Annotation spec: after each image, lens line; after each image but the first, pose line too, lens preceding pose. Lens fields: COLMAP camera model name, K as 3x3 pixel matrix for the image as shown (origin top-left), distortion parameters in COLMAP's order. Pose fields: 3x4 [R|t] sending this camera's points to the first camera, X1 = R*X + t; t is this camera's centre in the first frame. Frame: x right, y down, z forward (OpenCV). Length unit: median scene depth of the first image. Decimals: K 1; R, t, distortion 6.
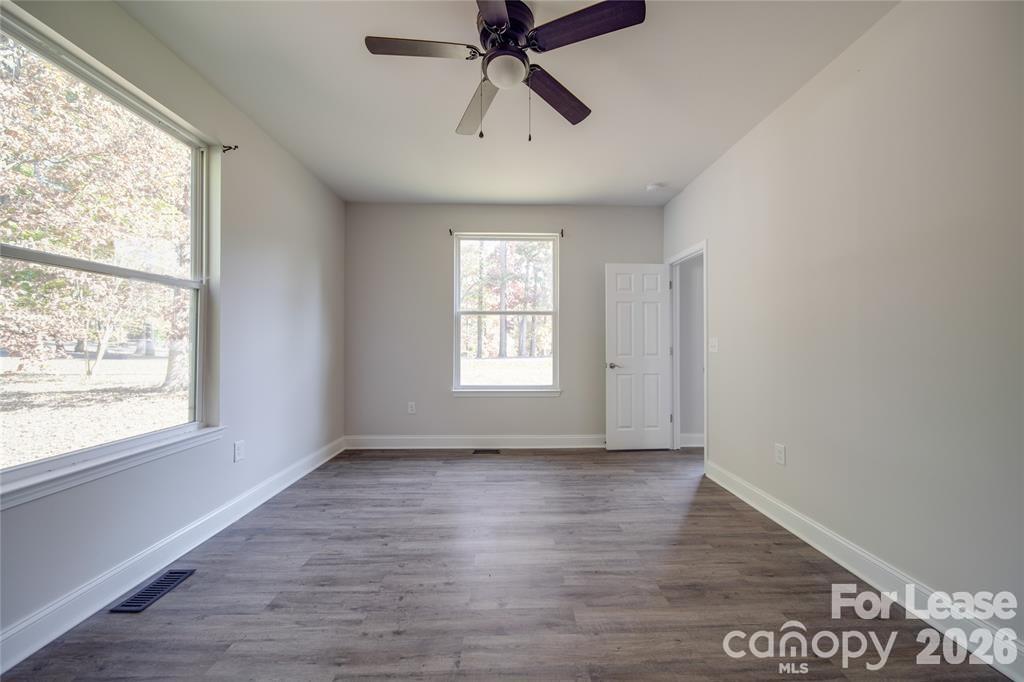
lens RADIAL K [[361.2, 0, 517.0], [0, 361.2, 339.8], [0, 0, 1]] dist [0.000622, -0.001183]
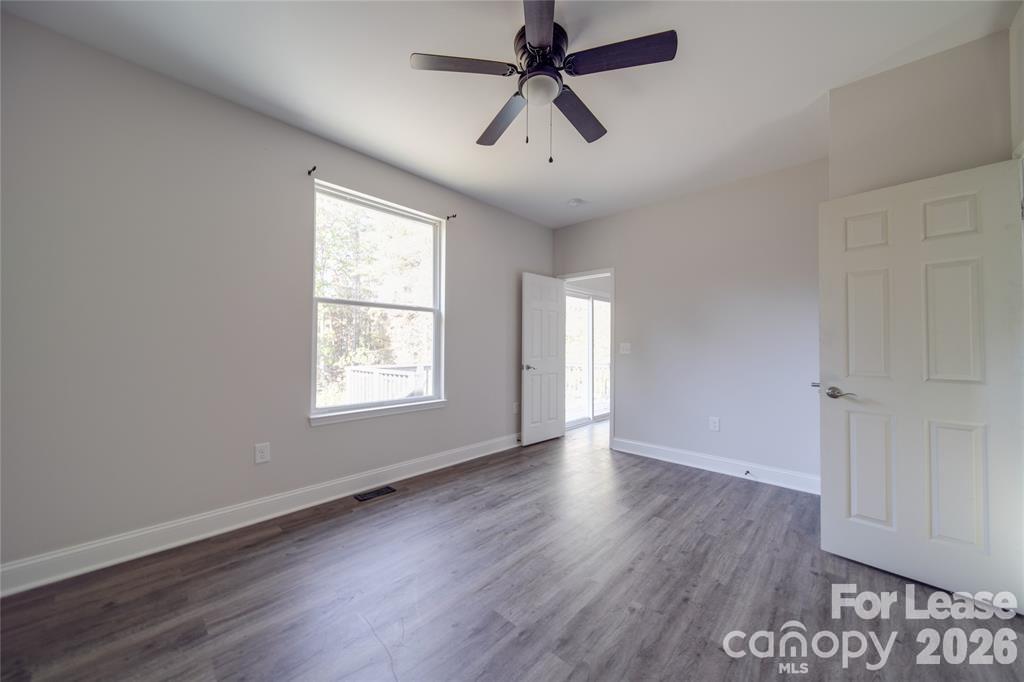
lens RADIAL K [[361.2, 0, 517.0], [0, 361.2, 339.8], [0, 0, 1]] dist [0.000622, -0.001183]
pose [[0.696460, 0.015380, 0.717431, -0.587211], [-0.014300, 0.999869, -0.007553, -0.001849], [-0.717453, -0.004998, 0.696589, 0.414232]]
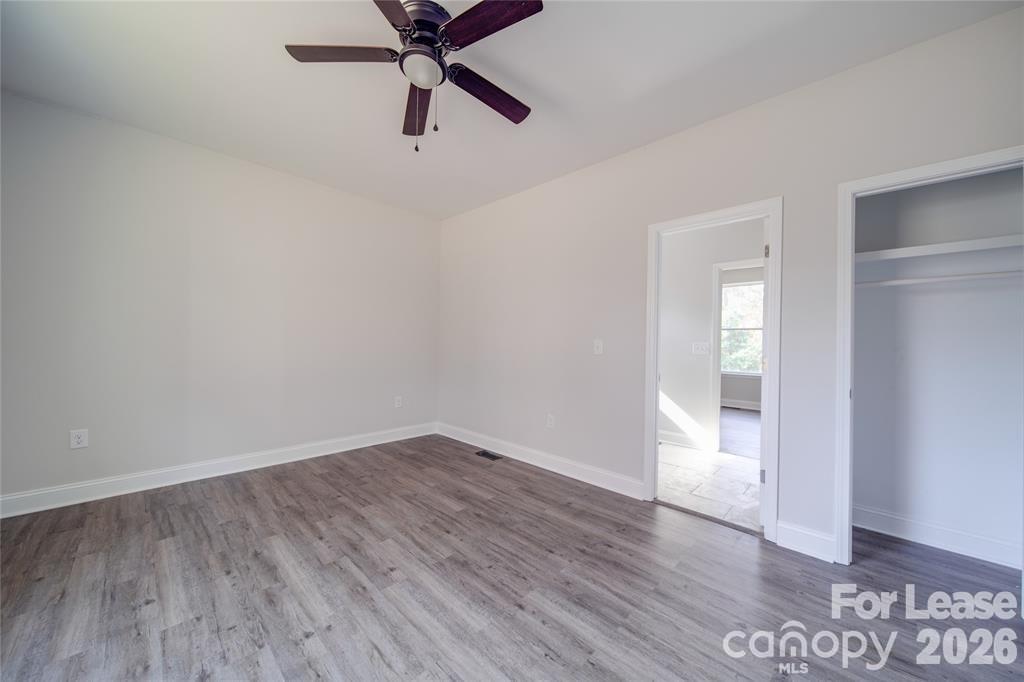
lens RADIAL K [[361.2, 0, 517.0], [0, 361.2, 339.8], [0, 0, 1]] dist [0.000622, -0.001183]
pose [[-0.706177, -0.008262, 0.707987, -0.646884], [-0.028318, 0.999461, -0.016582, 0.006147], [-0.707469, -0.031759, -0.706030, 1.201131]]
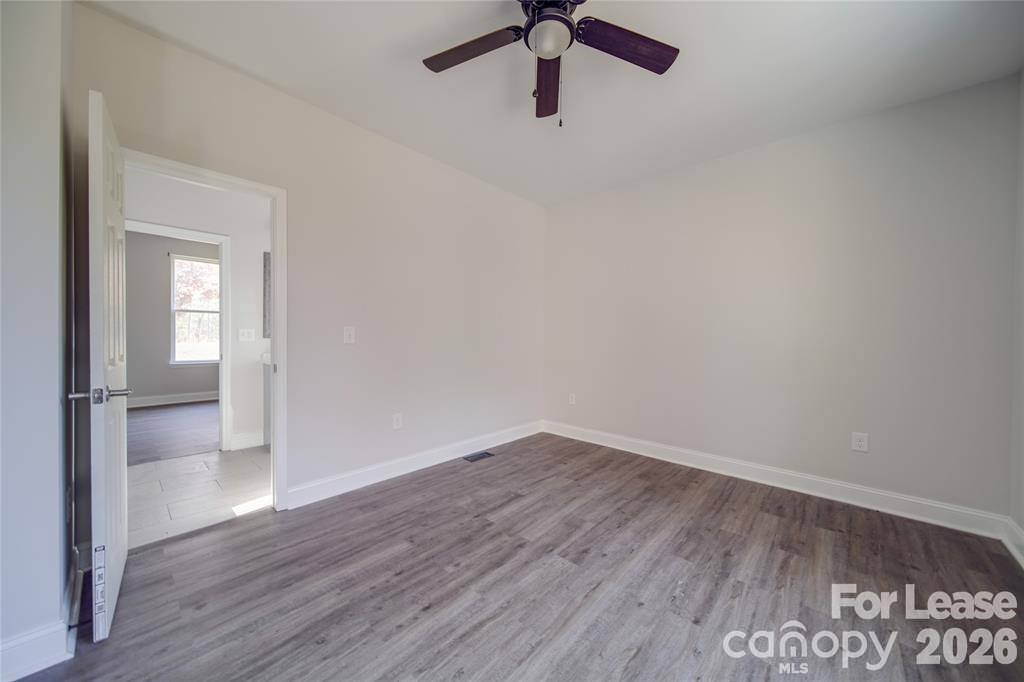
lens RADIAL K [[361.2, 0, 517.0], [0, 361.2, 339.8], [0, 0, 1]] dist [0.000622, -0.001183]
pose [[-0.686292, -0.003626, -0.727317, 0.407275], [-0.004911, 0.999988, -0.000351, 0.014718], [0.727309, 0.003331, -0.686302, 1.244890]]
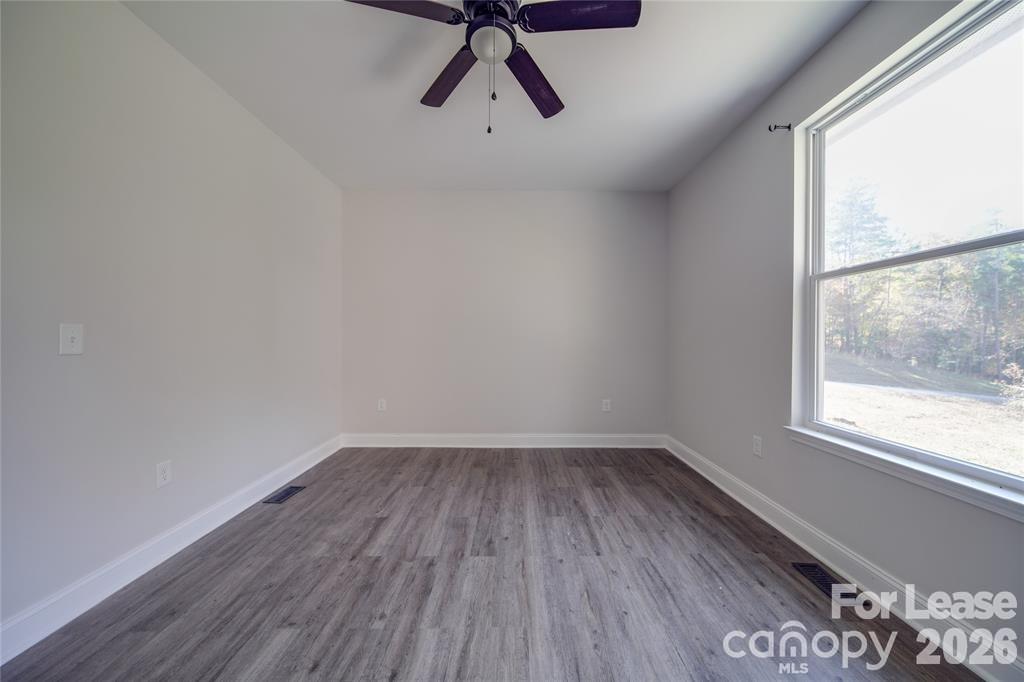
lens RADIAL K [[361.2, 0, 517.0], [0, 361.2, 339.8], [0, 0, 1]] dist [0.000622, -0.001183]
pose [[-0.016912, 0.001742, -0.999855, 0.546043], [0.009317, 0.999955, 0.001585, 0.010556], [0.999814, -0.009289, -0.016928, 0.917927]]
